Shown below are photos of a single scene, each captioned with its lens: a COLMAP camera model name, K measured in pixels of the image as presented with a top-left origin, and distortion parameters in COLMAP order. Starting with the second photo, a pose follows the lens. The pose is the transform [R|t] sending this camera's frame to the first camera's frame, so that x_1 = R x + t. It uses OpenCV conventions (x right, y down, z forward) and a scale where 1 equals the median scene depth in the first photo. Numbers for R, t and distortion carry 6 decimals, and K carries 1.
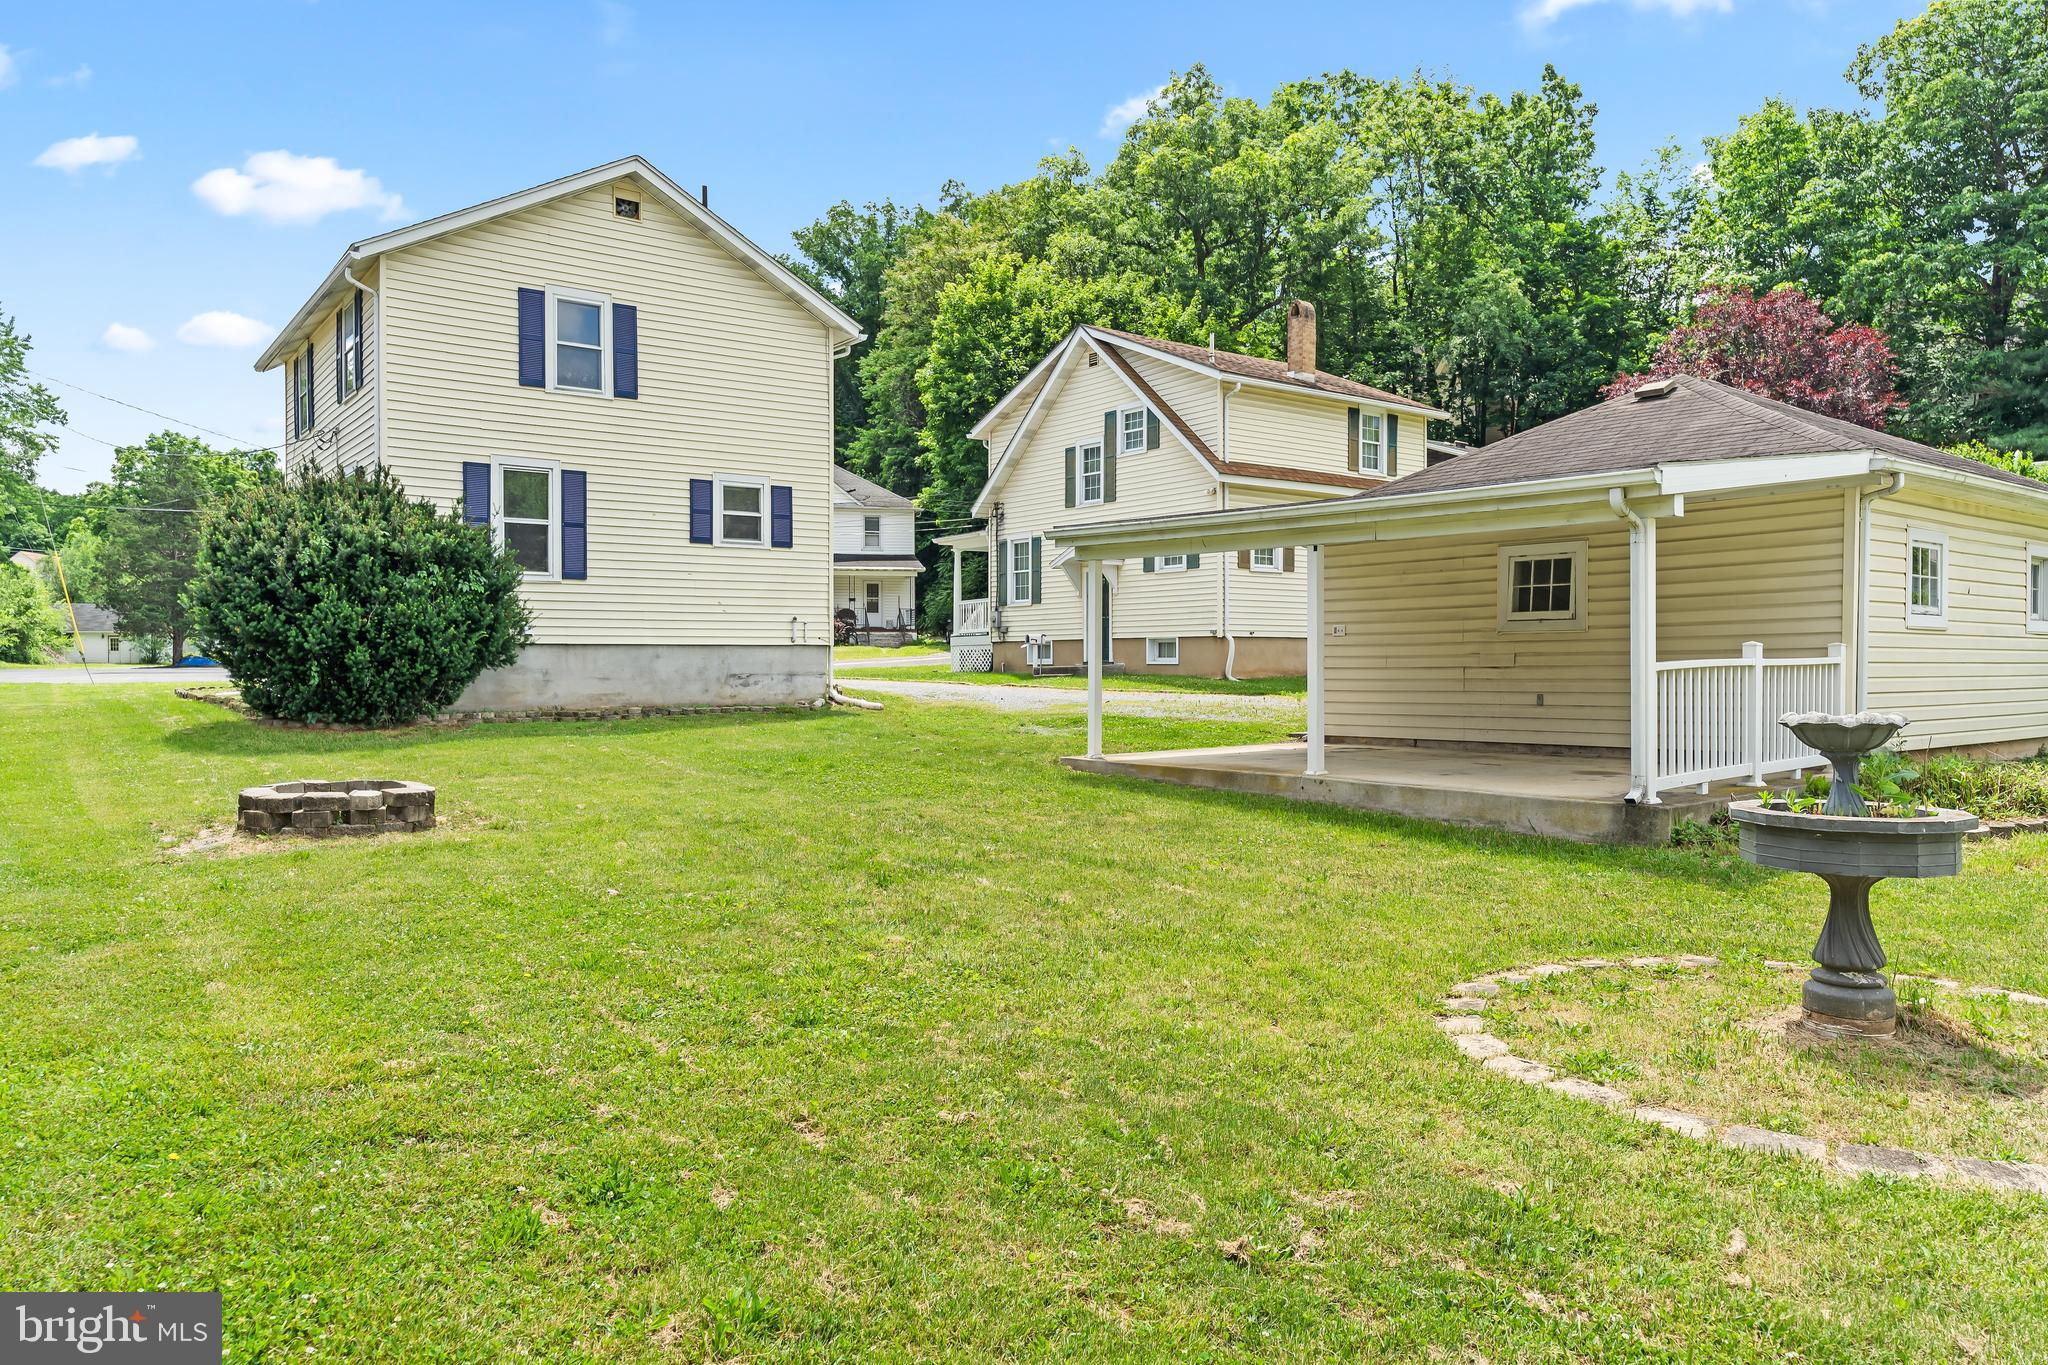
lens RADIAL K [[1323.3, 0, 1024.0], [0, 1323.3, 674.0], [0, 0, 1]] dist [-0.003440, -0.002159]
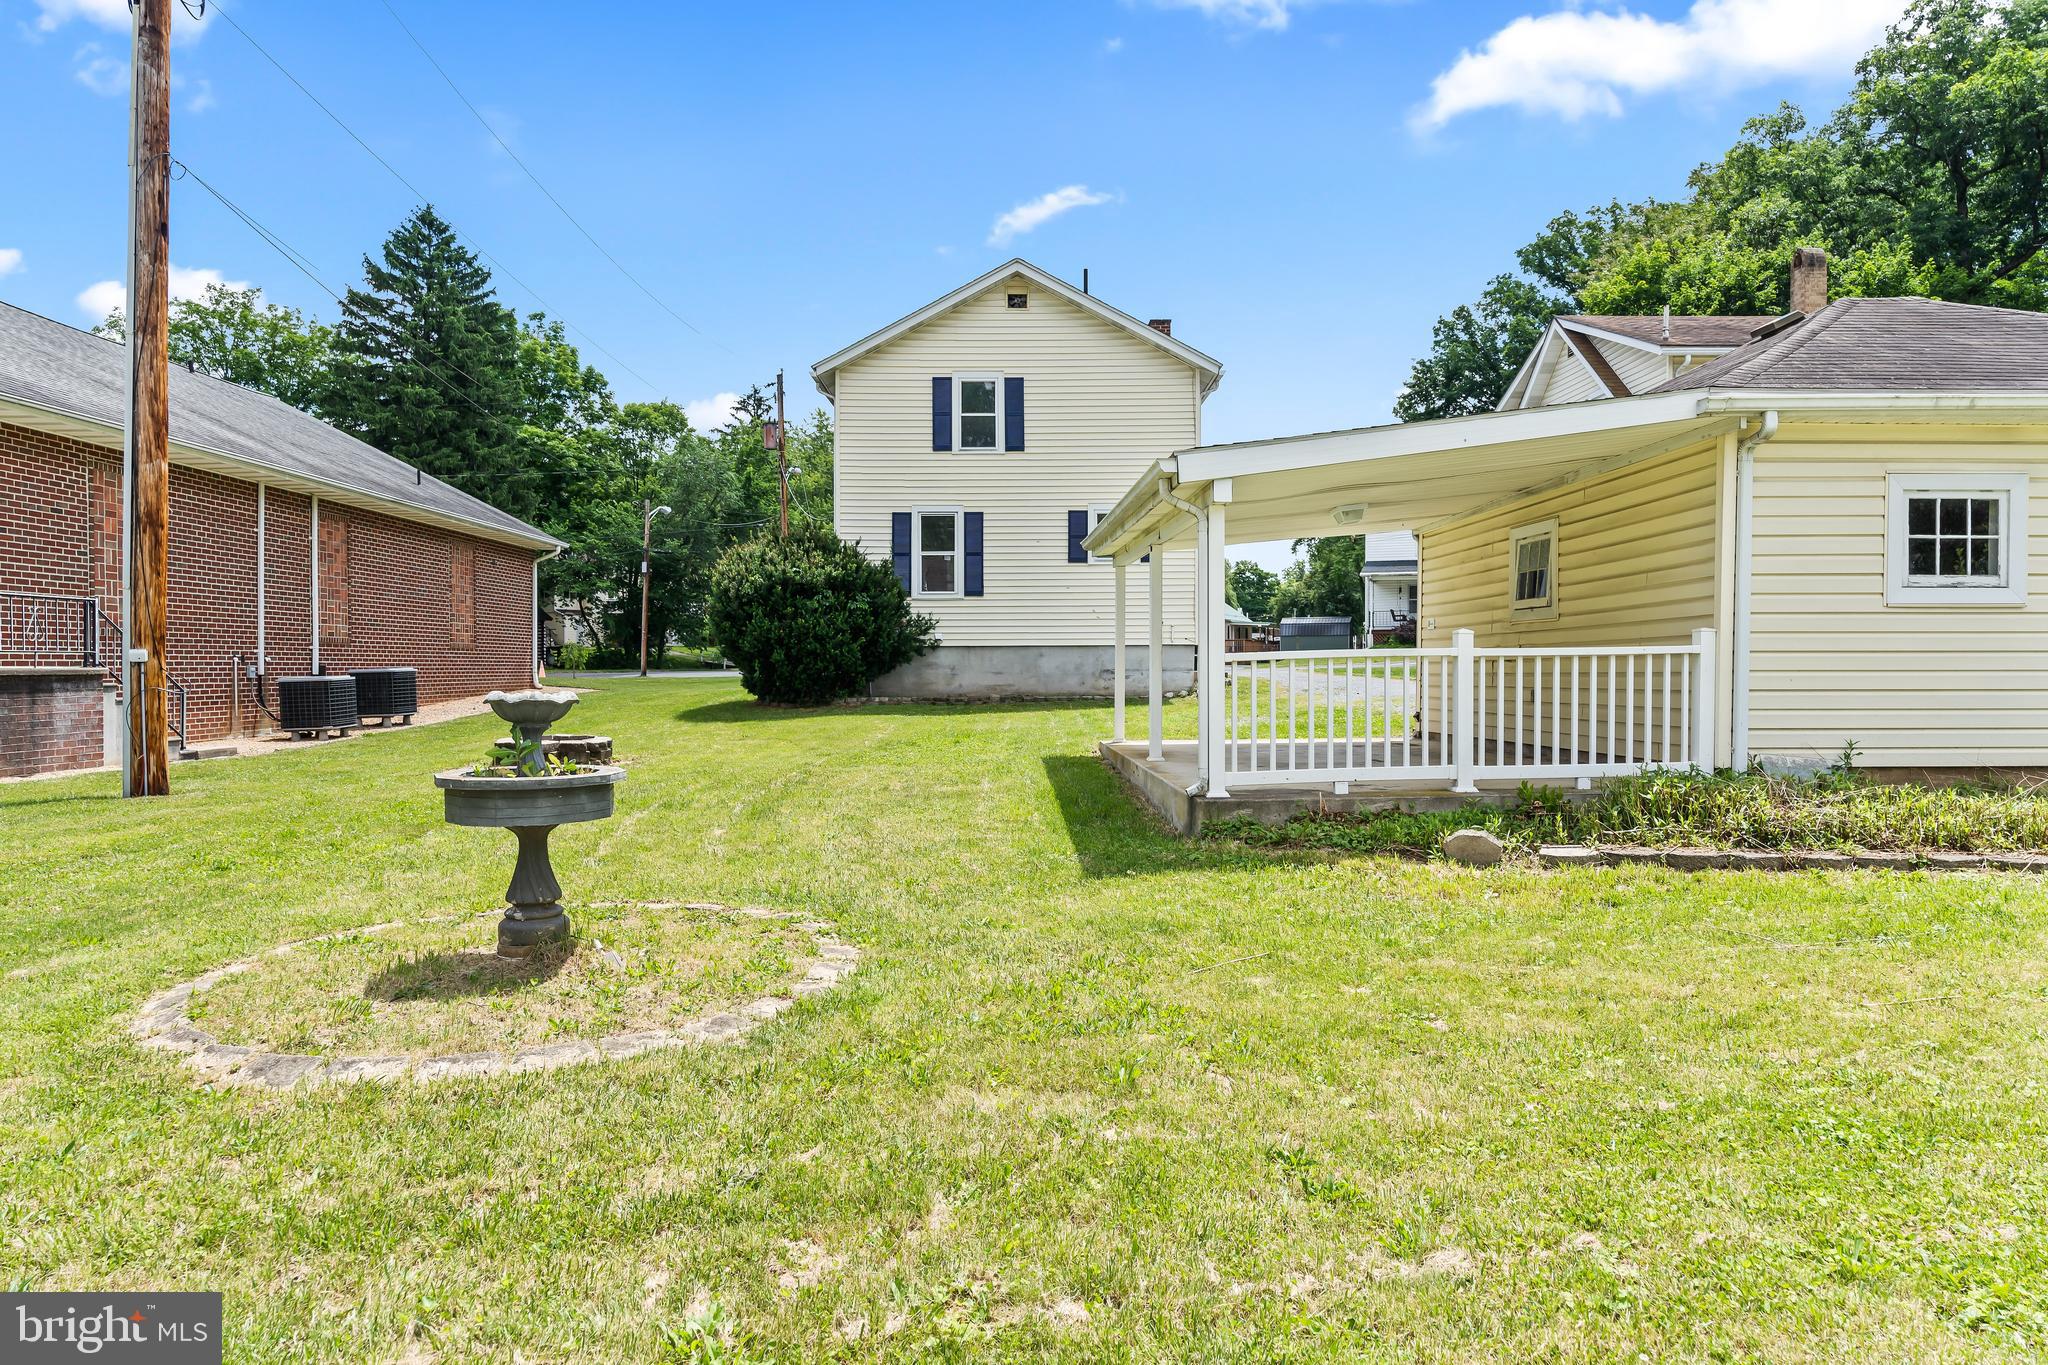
lens RADIAL K [[1175.1, 0, 1026.1], [0, 1175.1, 688.2], [0, 0, 1]] dist [-0.004182, -0.001583]
pose [[0.816136, 0.009380, -0.577784, 0.369977], [-0.001394, 0.999897, 0.014263, 0.002359], [0.577859, -0.010836, 0.816065, 0.086636]]
